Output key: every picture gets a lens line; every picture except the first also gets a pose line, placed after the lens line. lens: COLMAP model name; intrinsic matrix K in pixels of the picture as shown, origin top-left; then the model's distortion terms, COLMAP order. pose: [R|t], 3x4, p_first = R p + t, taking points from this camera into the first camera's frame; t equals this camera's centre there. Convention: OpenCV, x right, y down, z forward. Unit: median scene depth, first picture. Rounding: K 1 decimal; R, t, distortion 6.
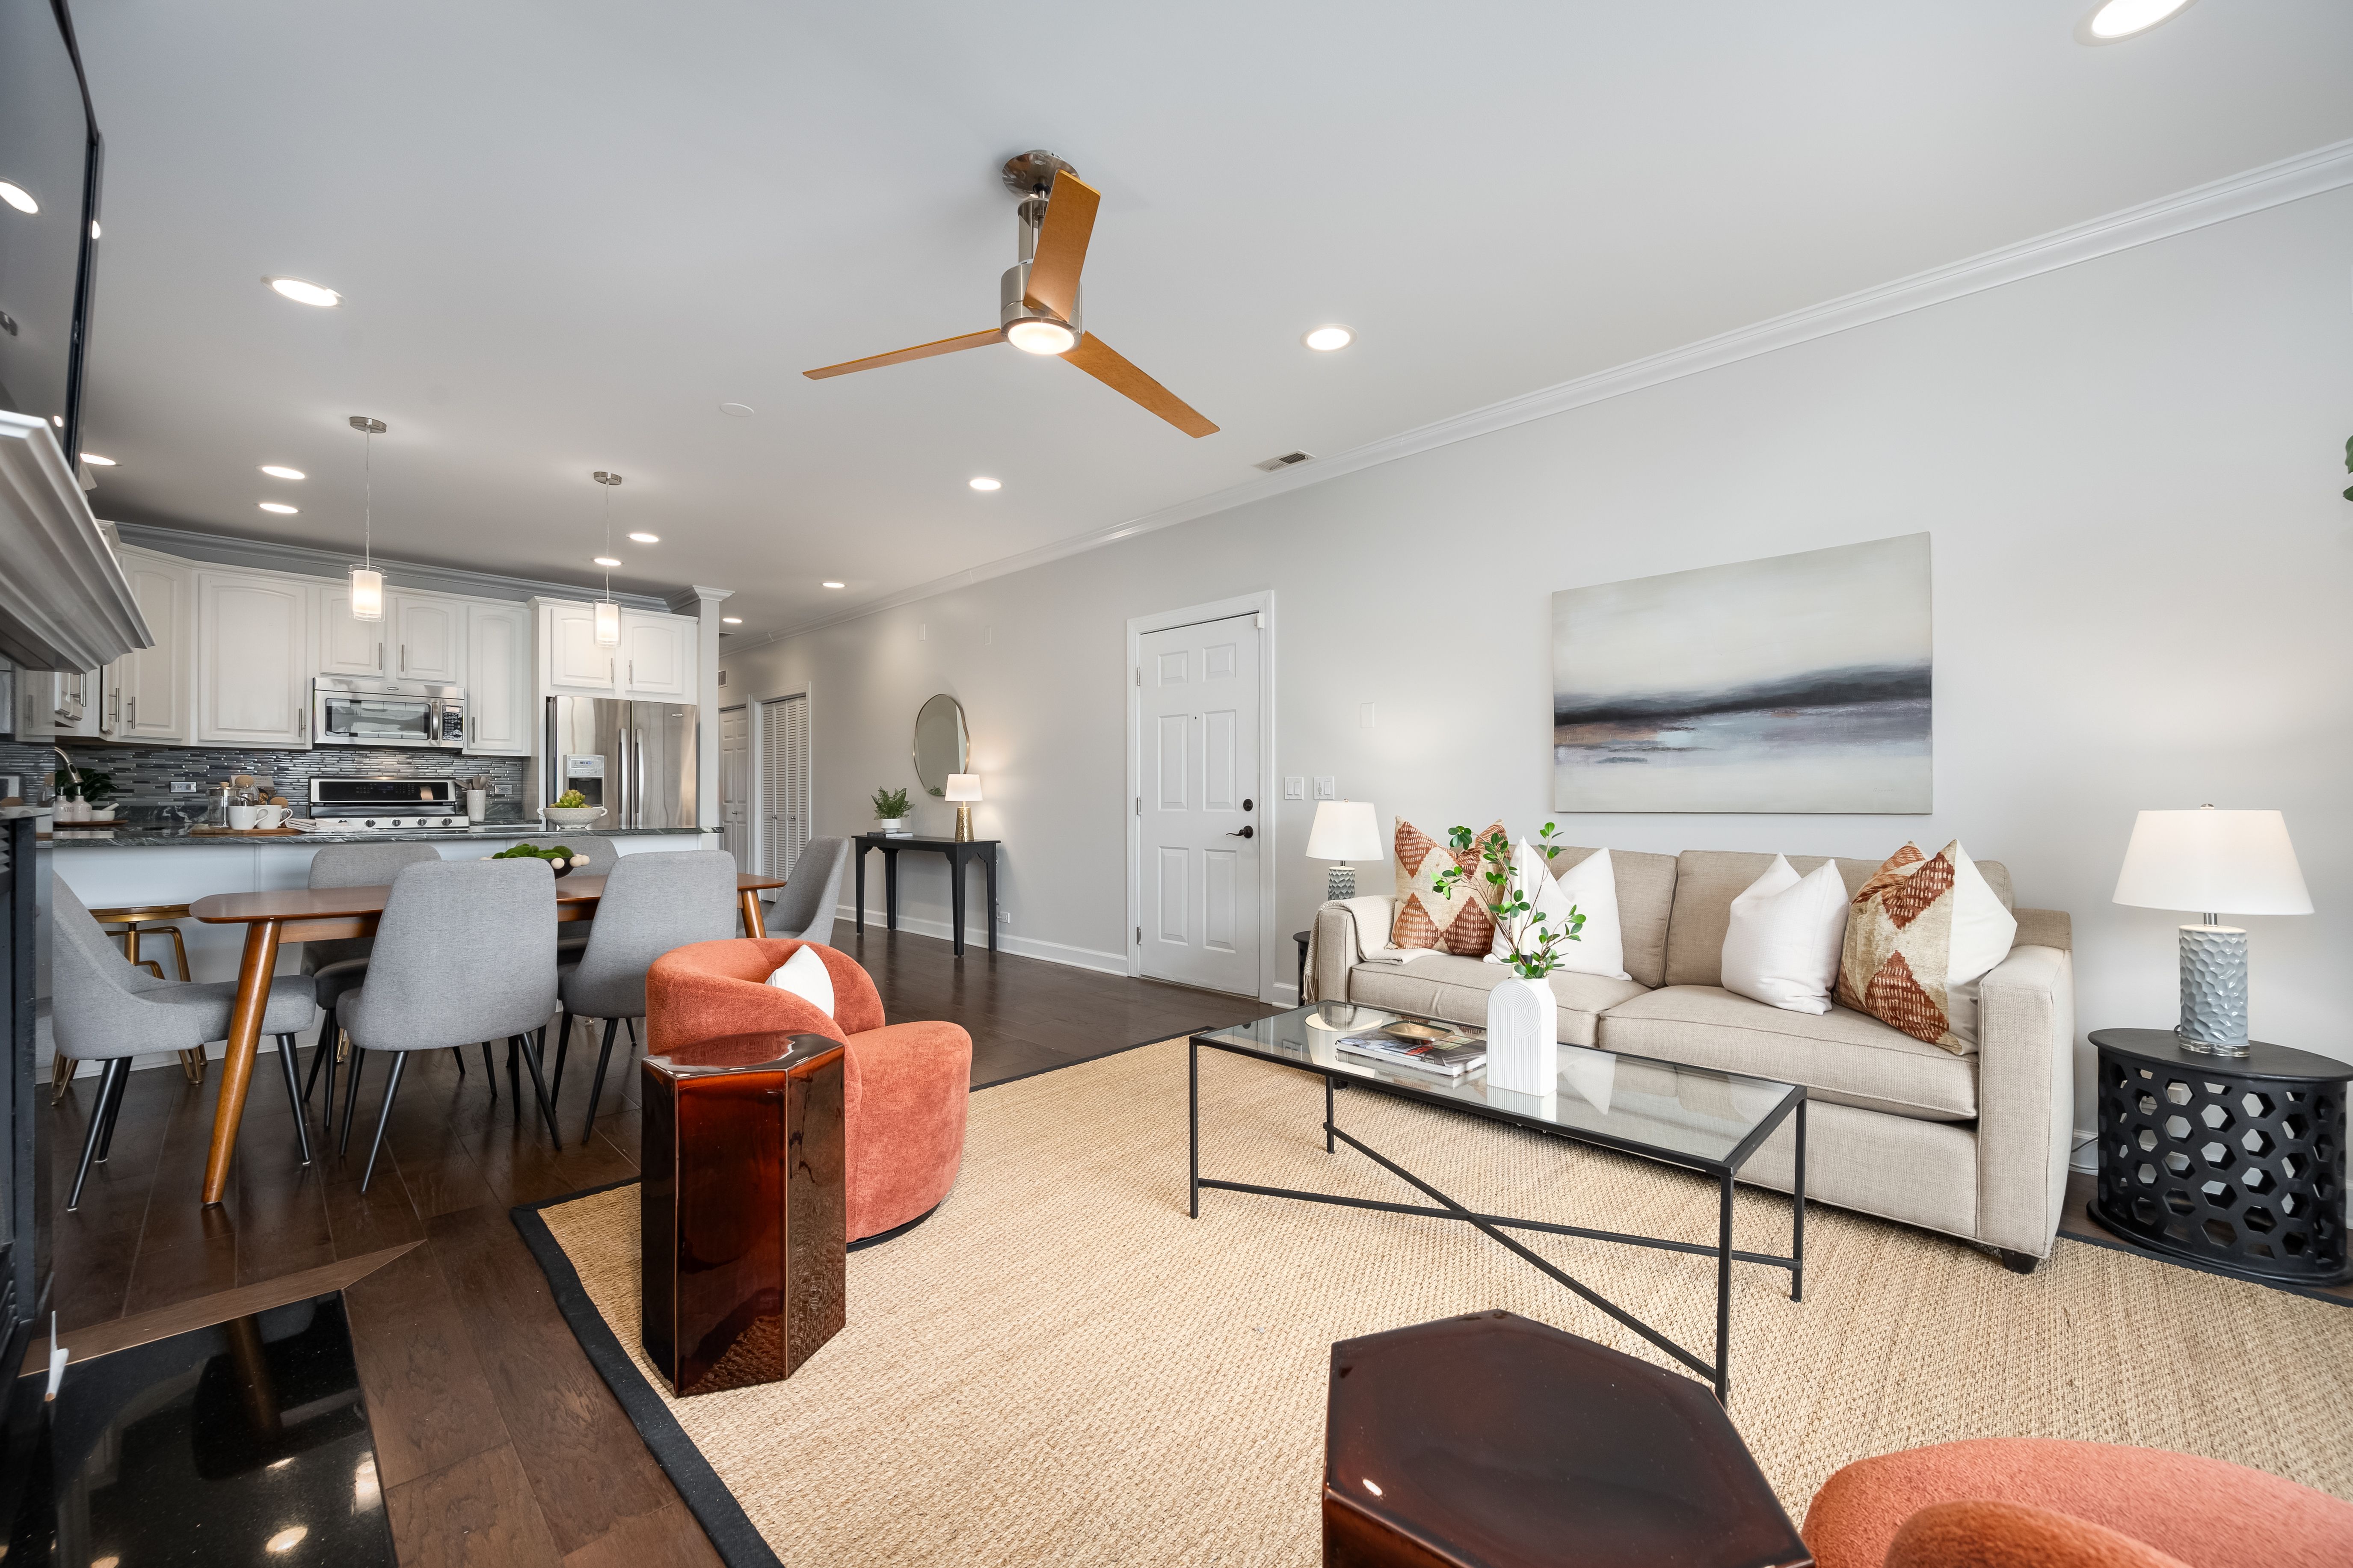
lens RADIAL K [[934.2, 0, 1184.1], [0, 934.2, 795.4], [0, 0, 1]] dist [-0.001017, 0.000278]
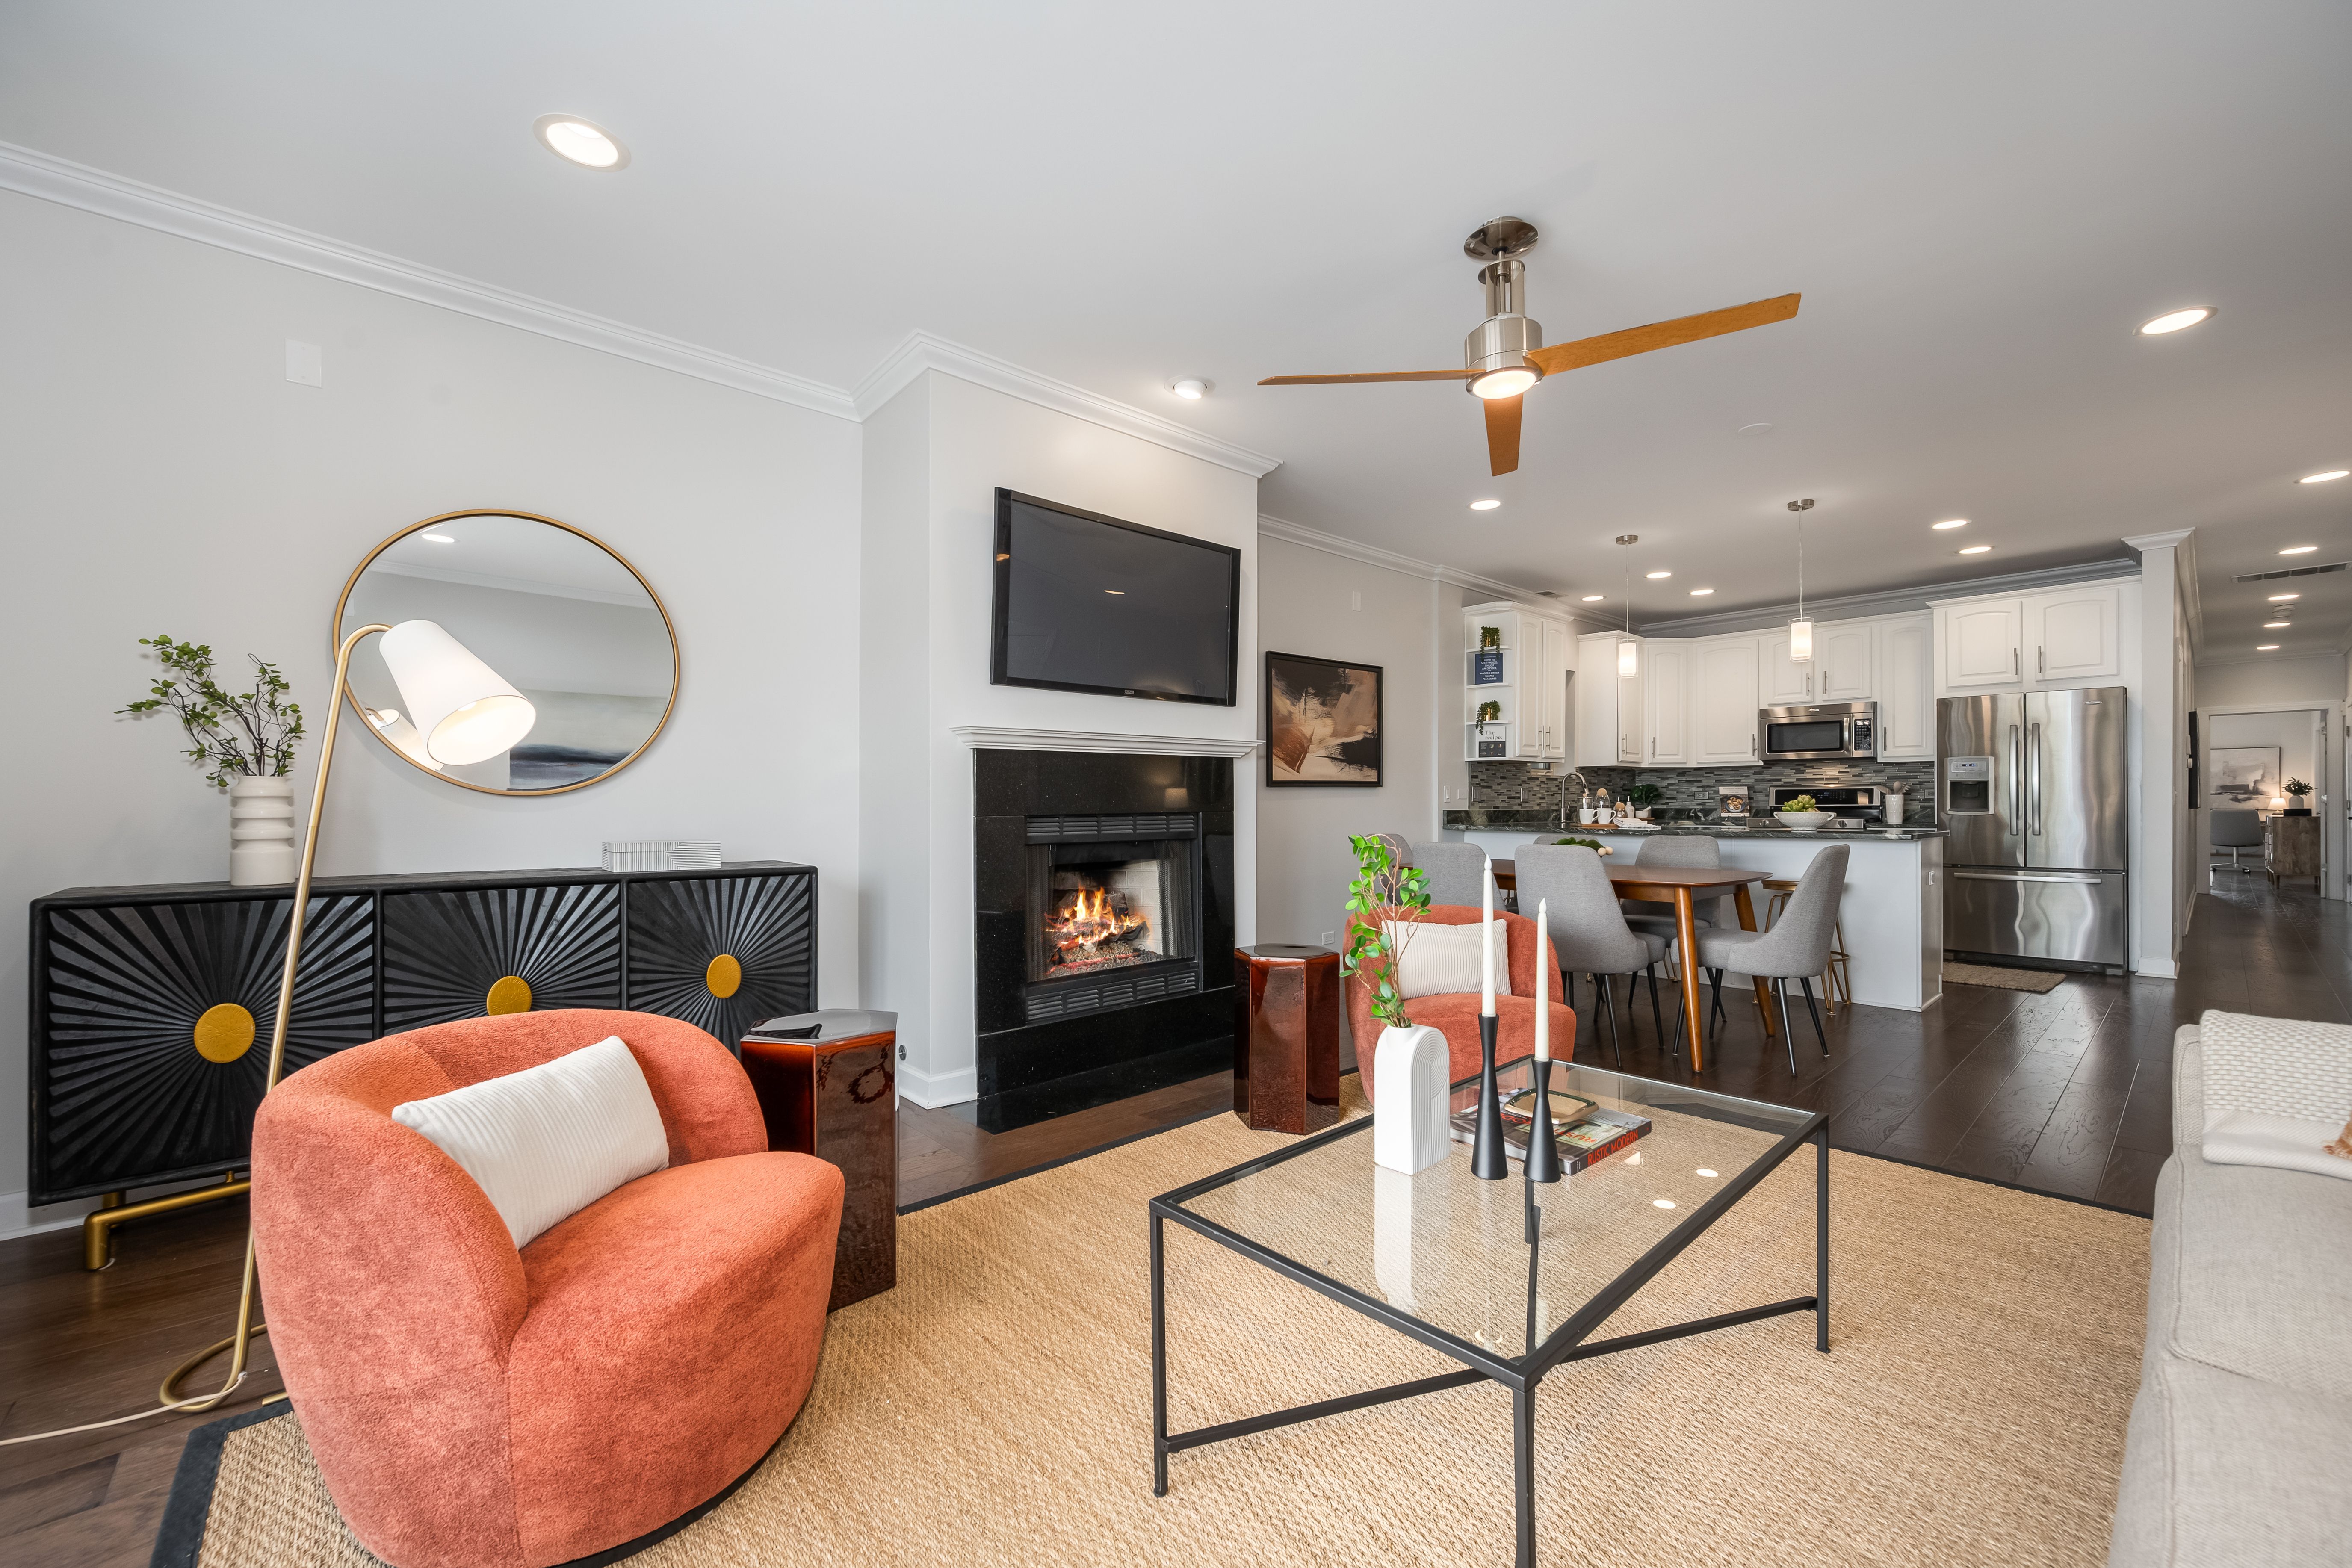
lens RADIAL K [[933.9, 0, 1183.6], [0, 933.9, 795.4], [0, 0, 1]] dist [-0.001017, 0.000278]
pose [[-0.060700, -0.010514, -0.998101, 0.380239], [0.004498, 0.999931, -0.010807, 0.003168], [0.998146, -0.005145, -0.060649, 0.274969]]
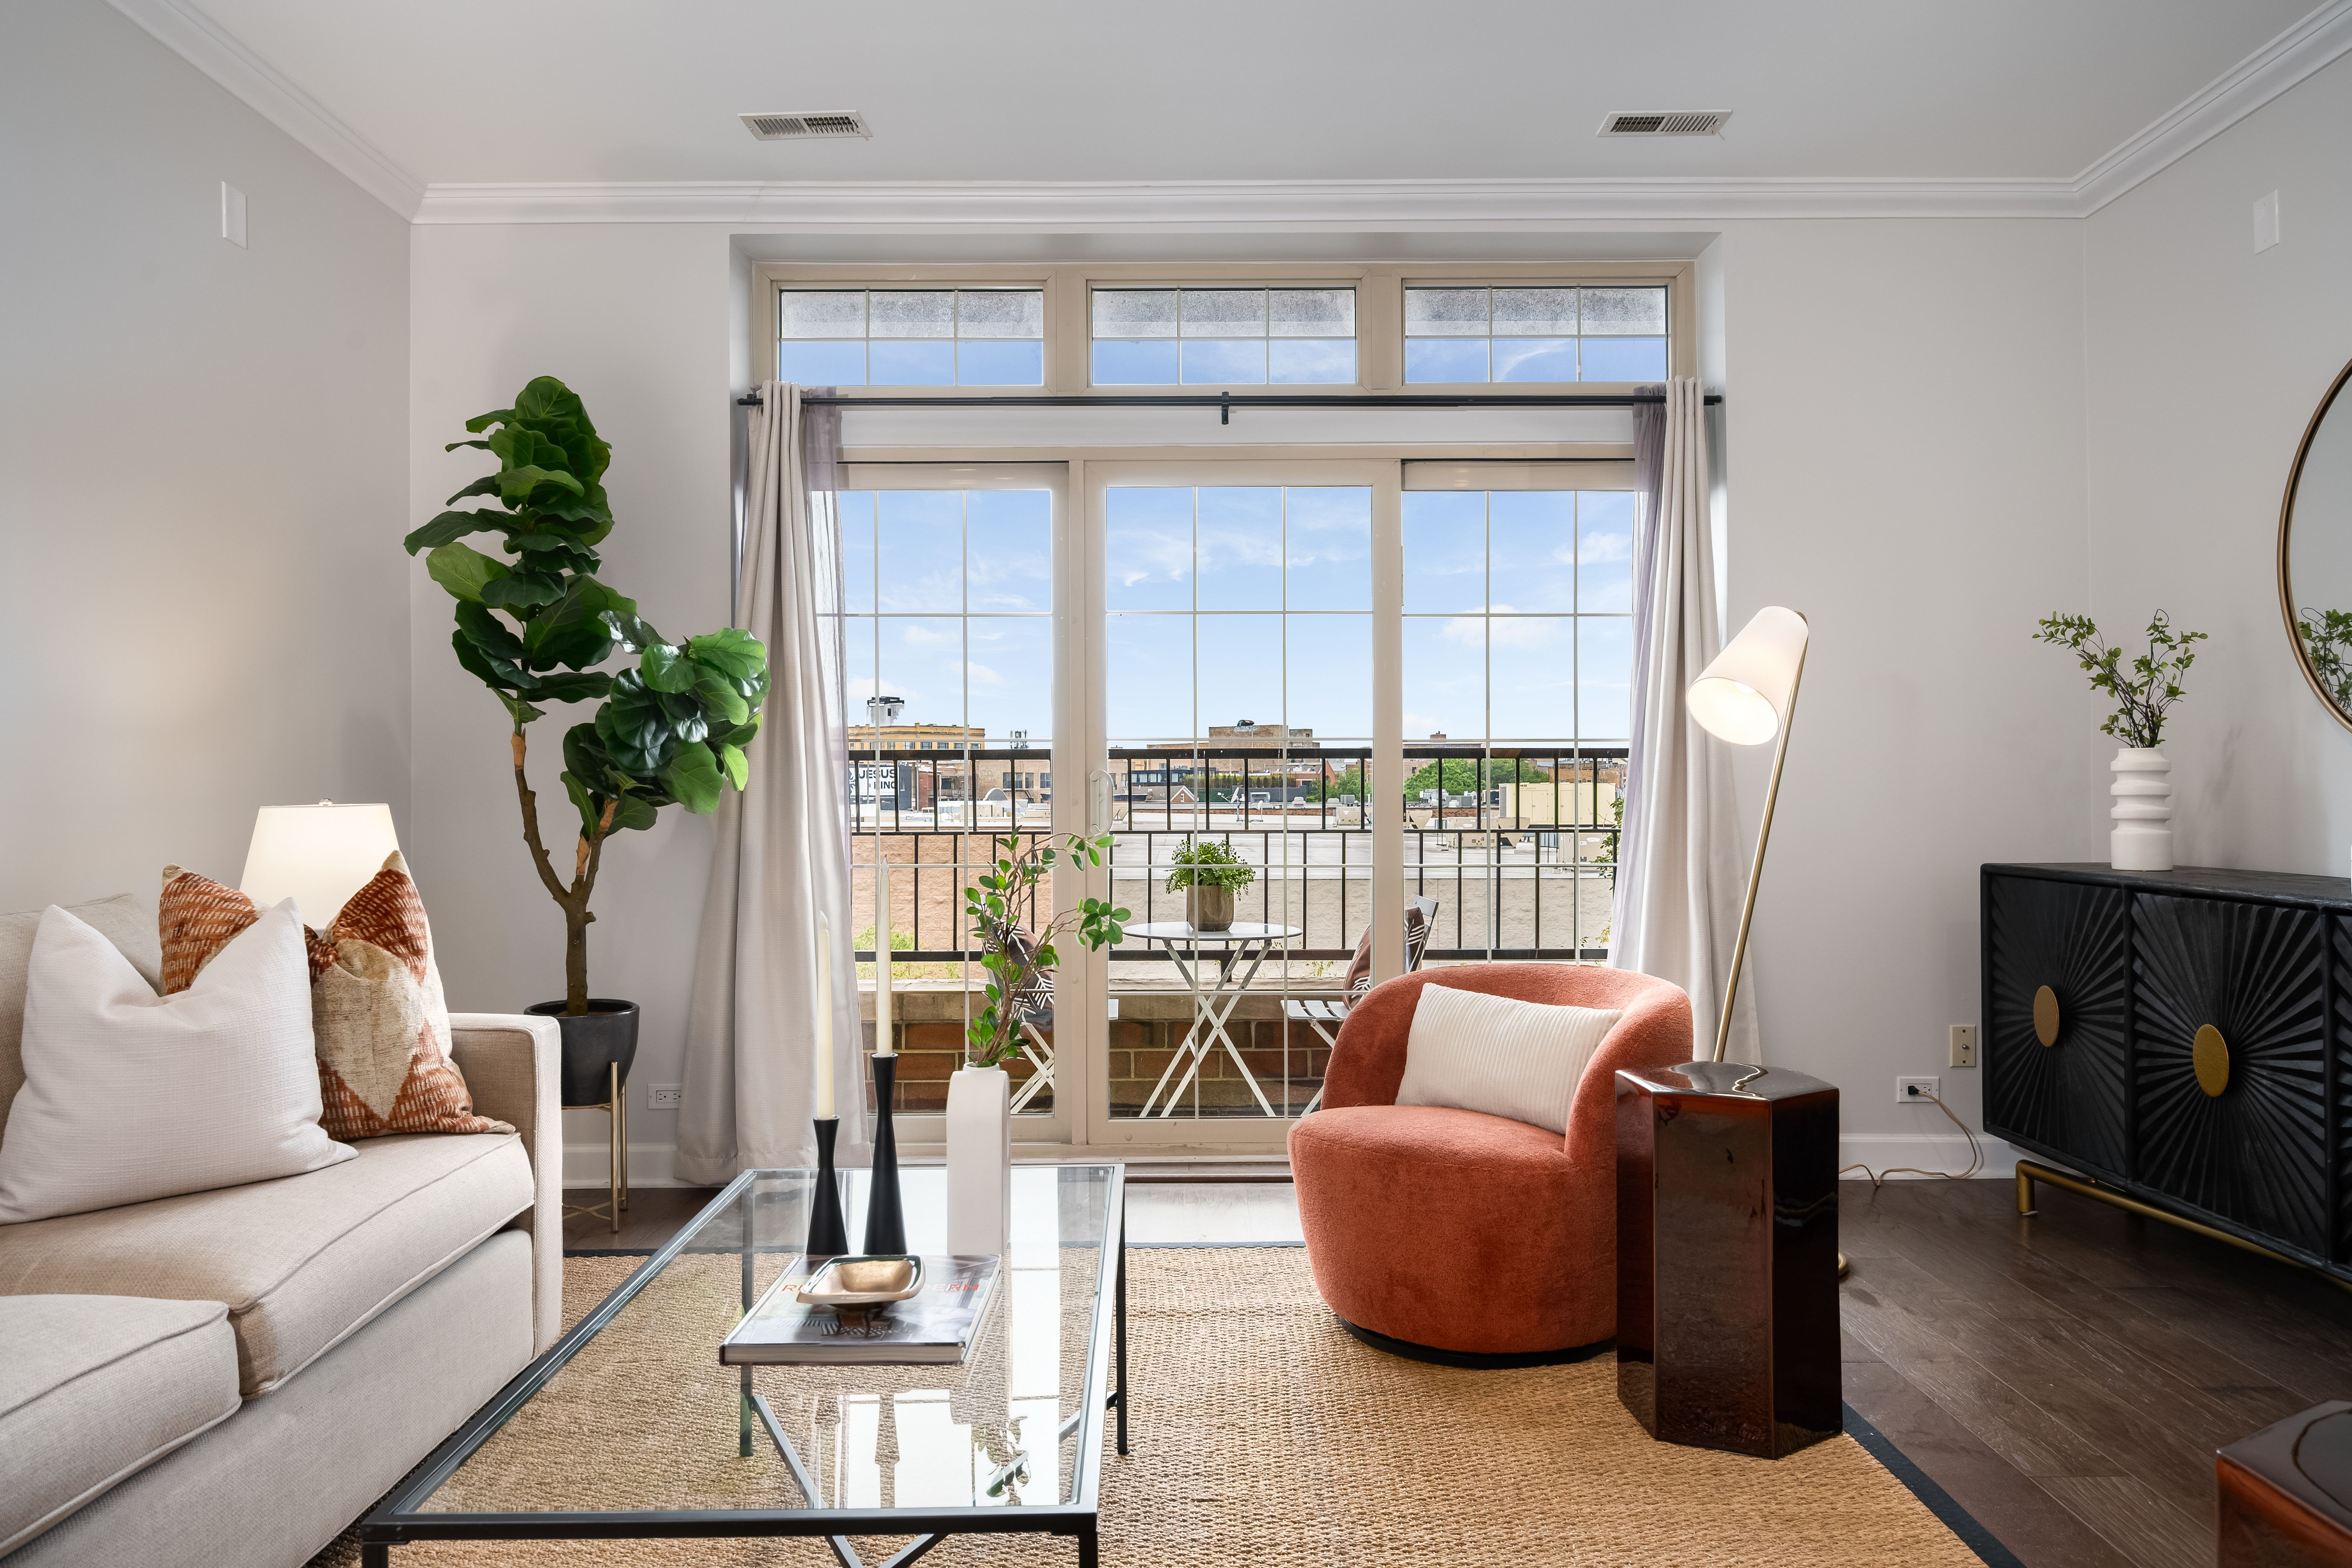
lens RADIAL K [[1487.9, 0, 1176.0], [0, 1487.9, 784.0], [0, 0, 1]] dist [-0.026826, -0.000762]
pose [[-0.686611, 0.000116, 0.727025, -0.143569], [0.002316, 0.999995, 0.002028, 0.001043], [-0.727021, 0.003076, -0.686608, 0.508184]]
